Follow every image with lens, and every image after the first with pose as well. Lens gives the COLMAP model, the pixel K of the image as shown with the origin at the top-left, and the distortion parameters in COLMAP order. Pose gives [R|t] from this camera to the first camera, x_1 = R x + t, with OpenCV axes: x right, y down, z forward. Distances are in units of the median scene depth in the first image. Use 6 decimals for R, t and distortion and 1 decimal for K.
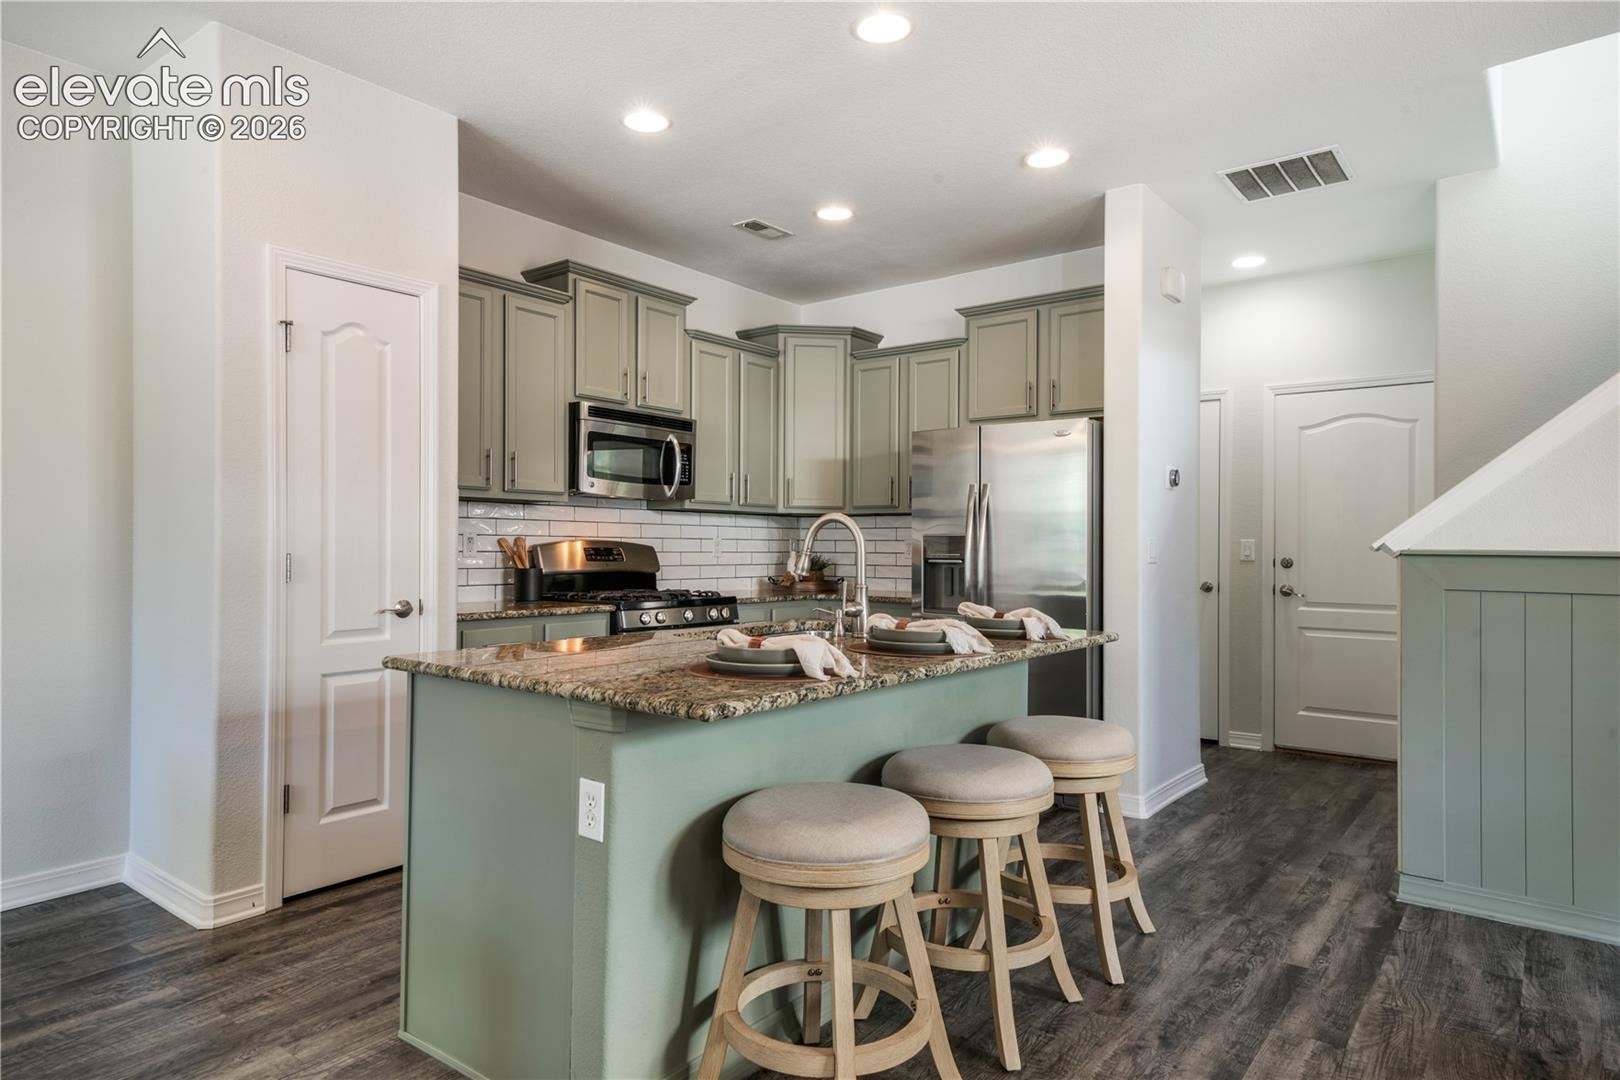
lens RADIAL K [[966.1, 0, 805.8], [0, 966.1, 543.9], [0, 0, 1]] dist [0.027553, 0.000901]
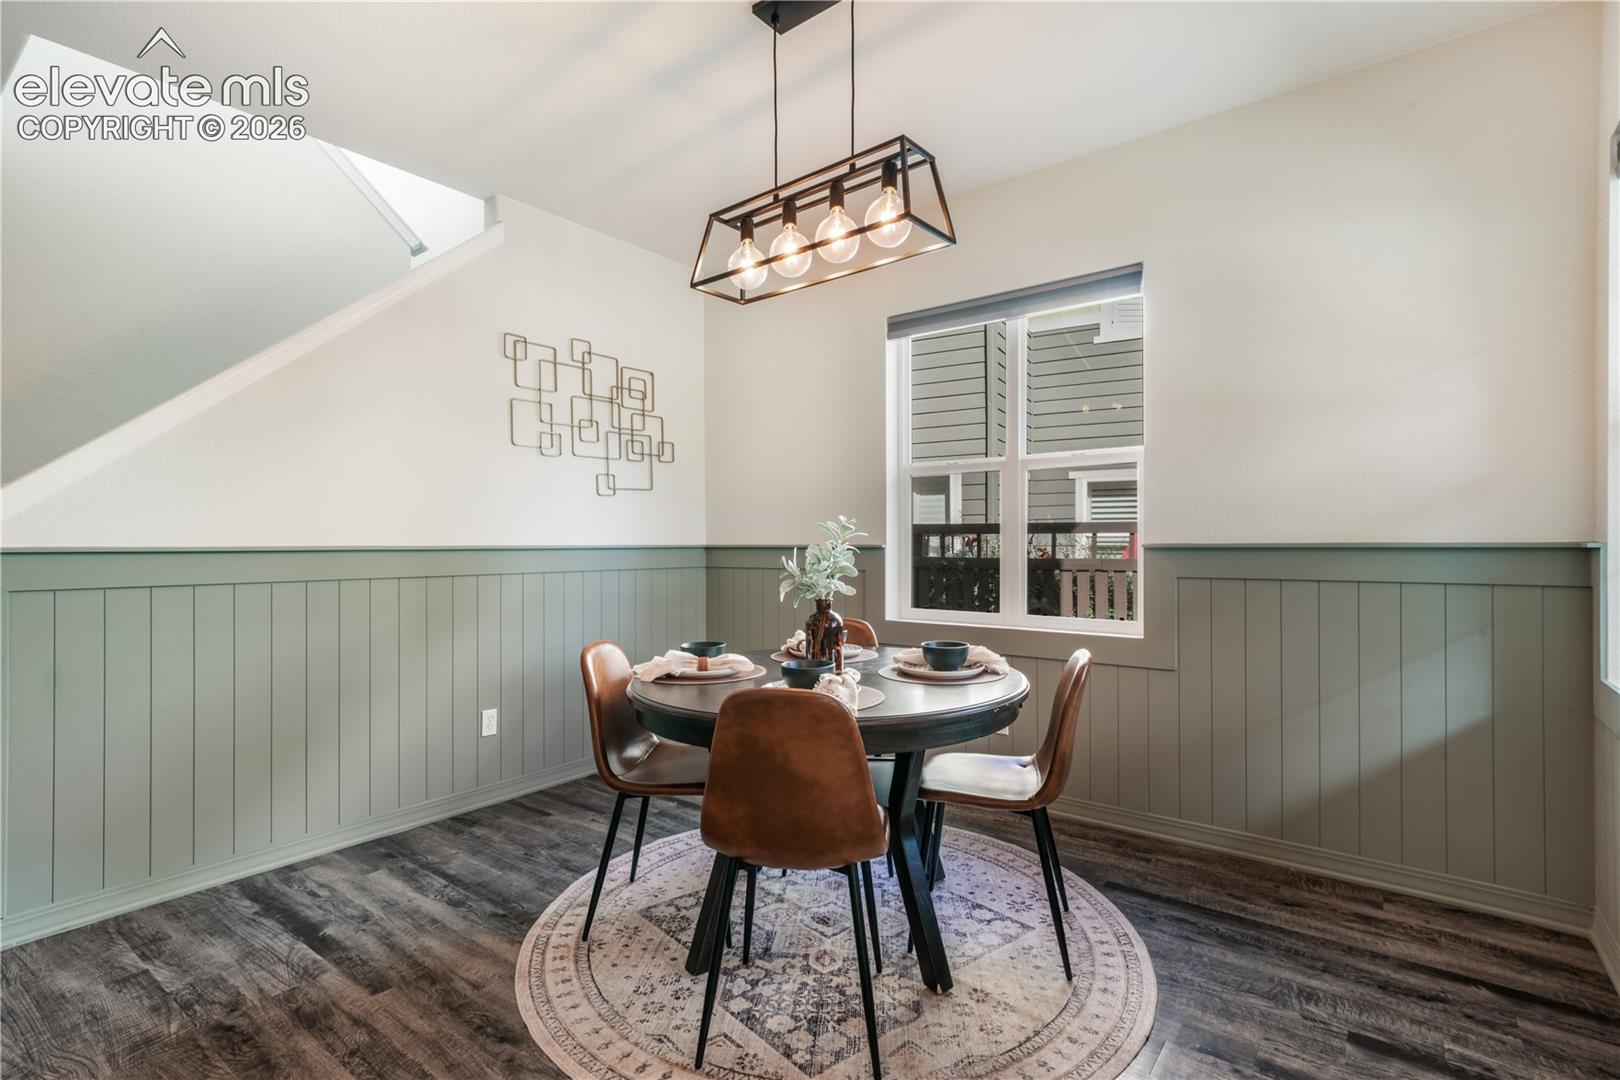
lens RADIAL K [[764.2, 0, 805.6], [0, 764.2, 544.8], [0, 0, 1]] dist [0.004553, 0.007653]
pose [[-0.002063, -0.006738, 0.999975, -0.040572], [0.002637, 0.999974, 0.006744, 0.001059], [-0.999994, 0.002651, -0.002045, 0.190383]]
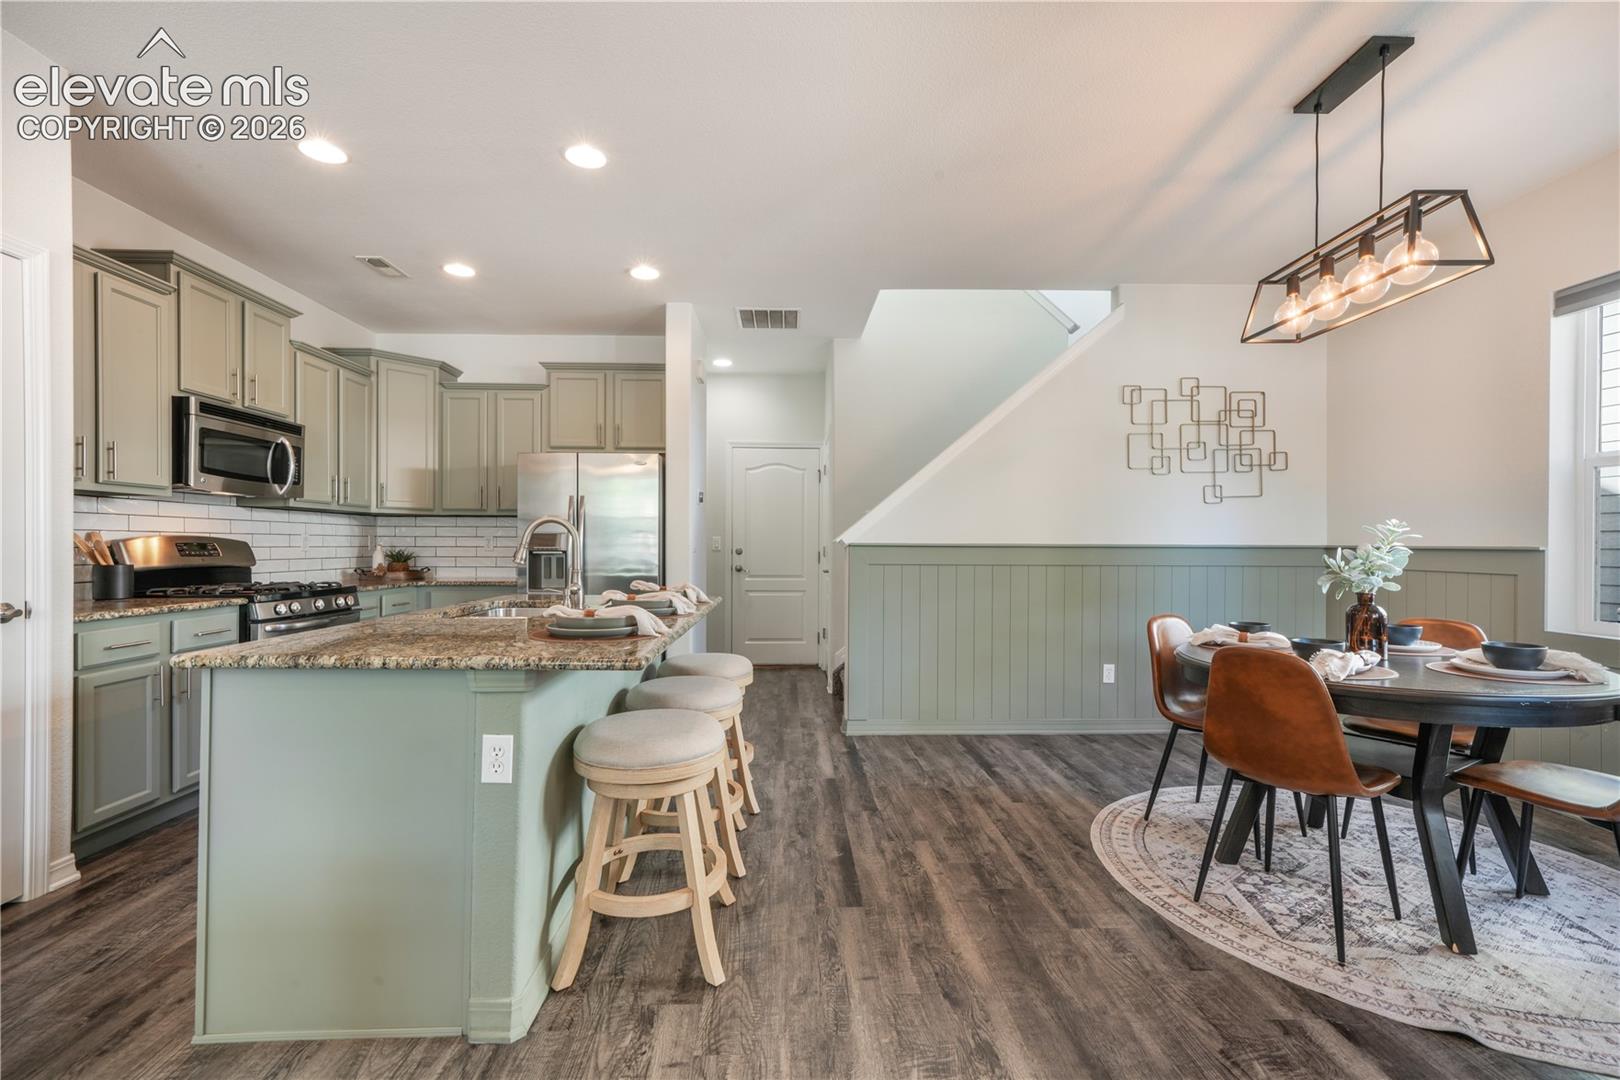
lens RADIAL K [[696.3, 0, 808.2], [0, 696.3, 544.8], [0, 0, 1]] dist [0.006098, 0.000564]
pose [[0.769179, -0.003931, 0.639021, -0.199941], [-0.000410, 0.999978, 0.006645, 0.000705], [-0.639033, -0.005373, 0.769161, 0.036482]]
